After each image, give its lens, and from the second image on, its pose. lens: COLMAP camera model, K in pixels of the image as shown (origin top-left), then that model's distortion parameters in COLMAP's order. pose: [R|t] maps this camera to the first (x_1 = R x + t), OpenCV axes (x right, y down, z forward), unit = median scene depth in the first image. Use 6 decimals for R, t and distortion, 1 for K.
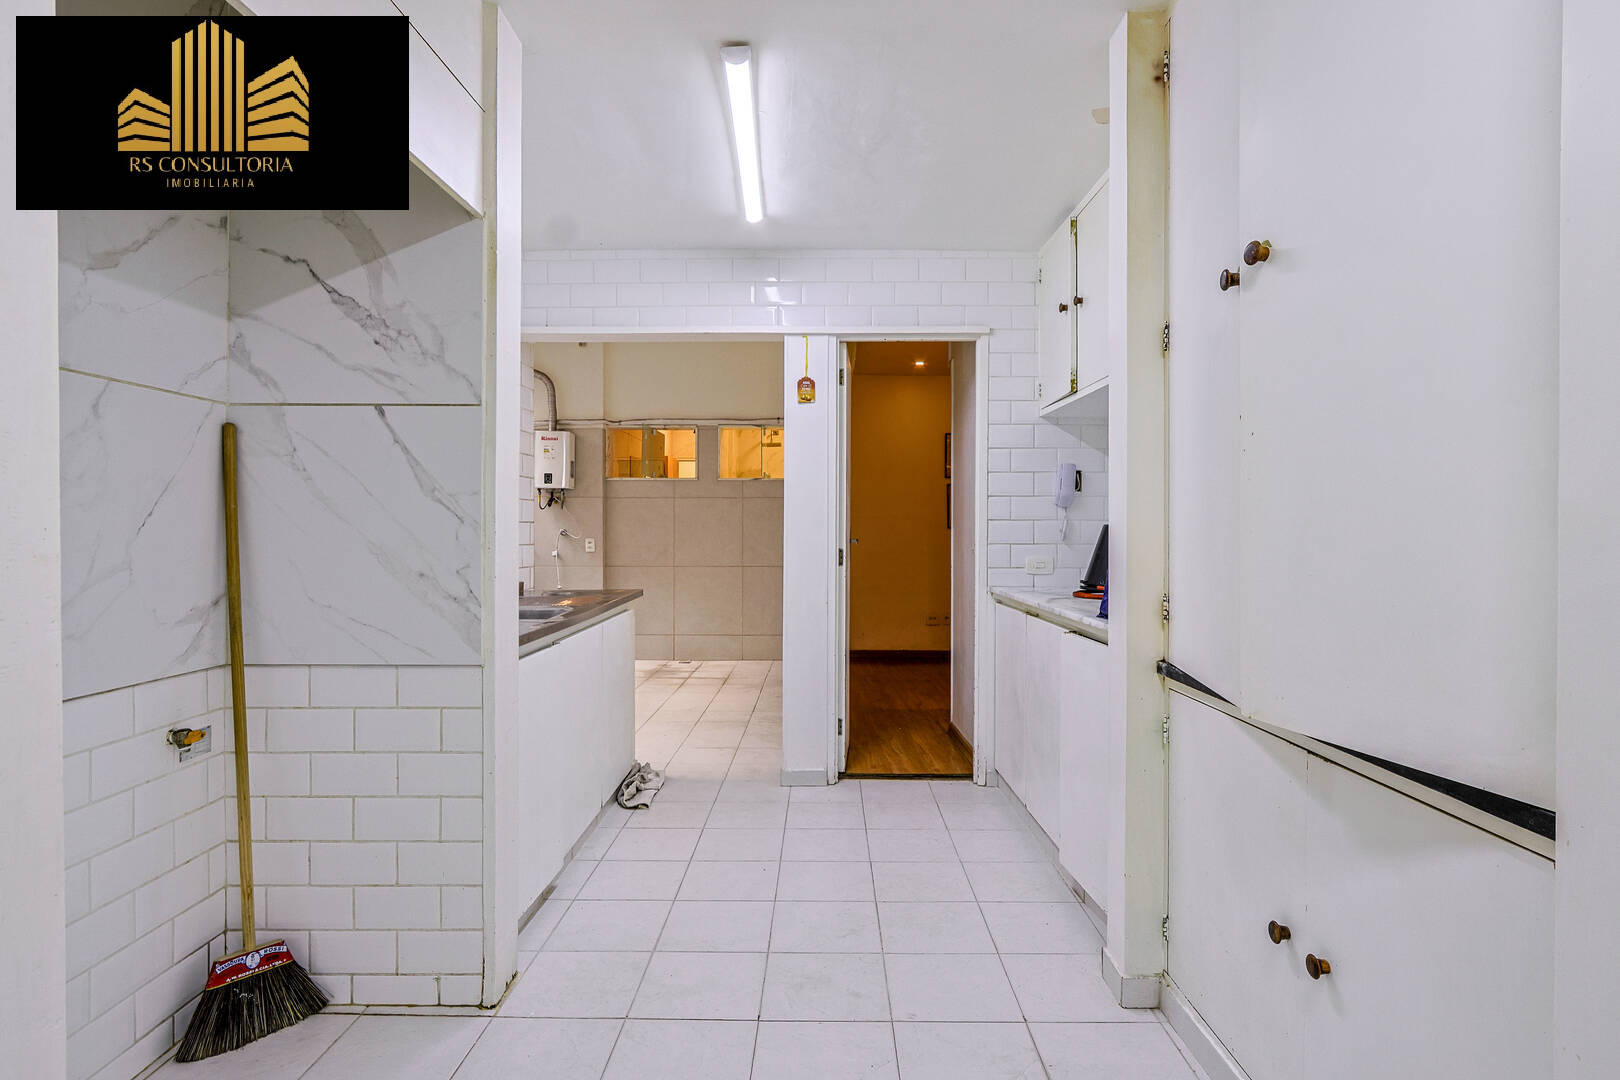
lens RADIAL K [[851.4, 0, 810.8], [0, 851.4, 531.8], [0, 0, 1]] dist [-0.011399, 0.000349]
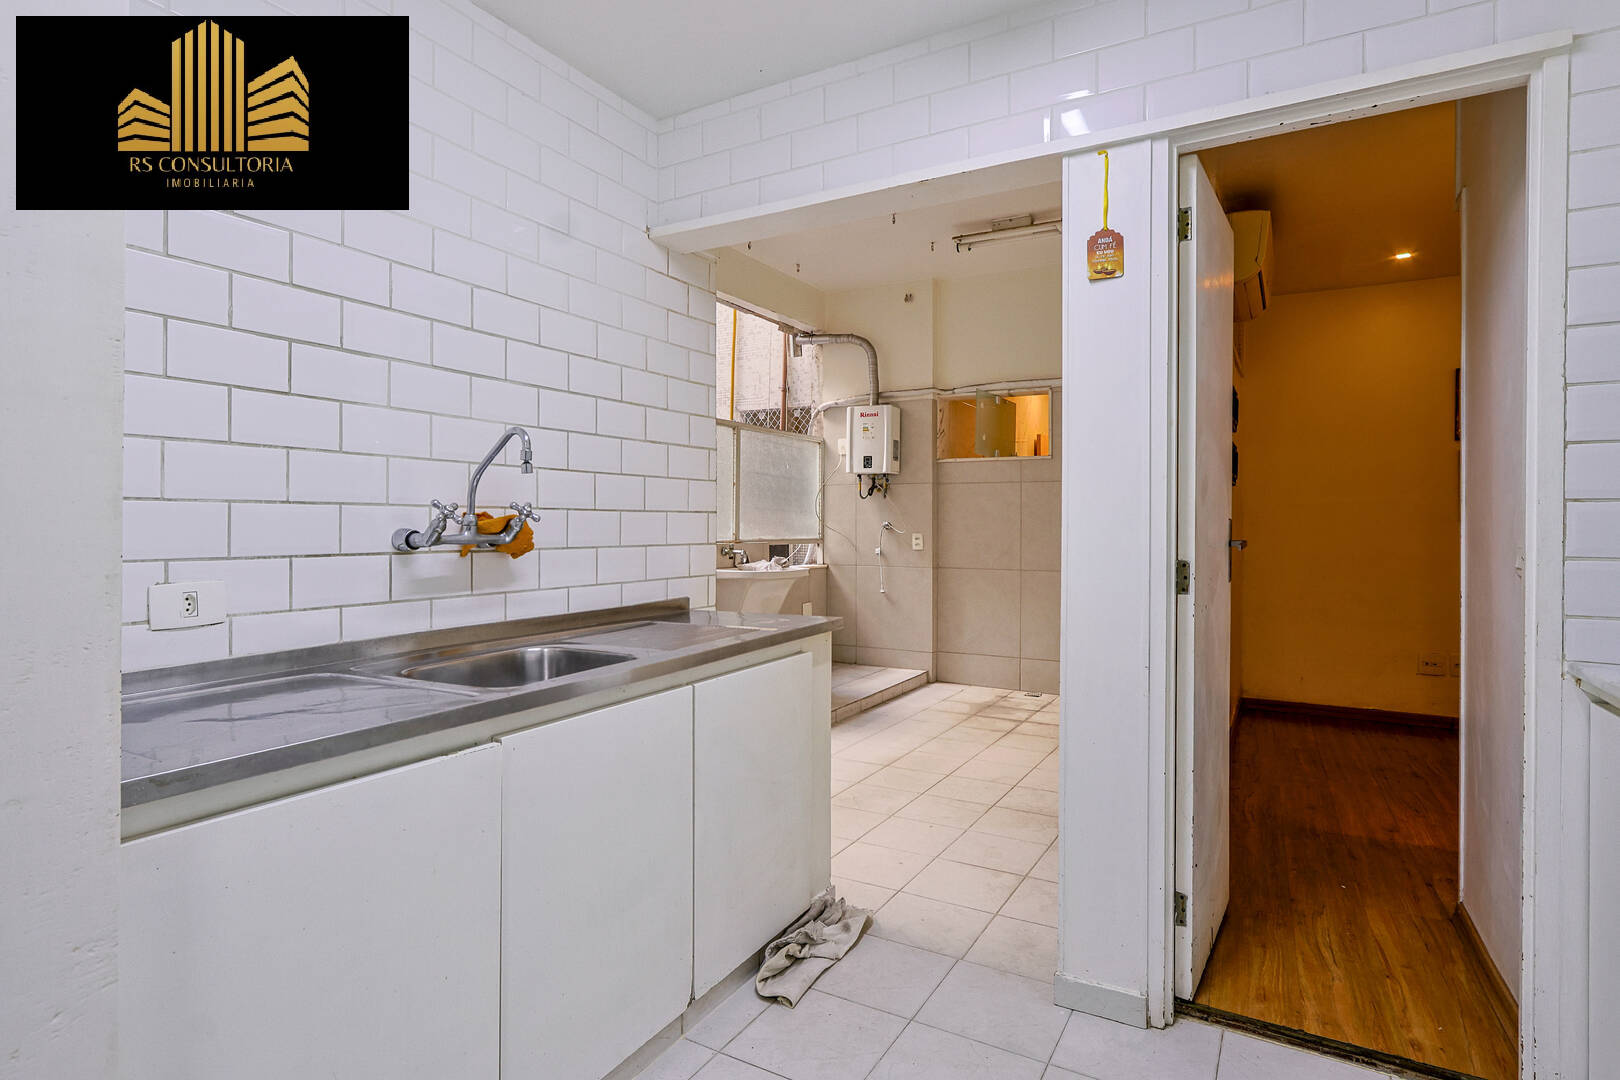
lens RADIAL K [[867.2, 0, 778.9], [0, 867.2, 523.1], [0, 0, 1]] dist [-0.003172, 0.001648]
pose [[0.870995, 0.001690, -0.491289, 0.040542], [-0.002781, 0.999995, -0.001492, -0.000636], [0.491284, 0.002666, 0.870995, 0.220691]]
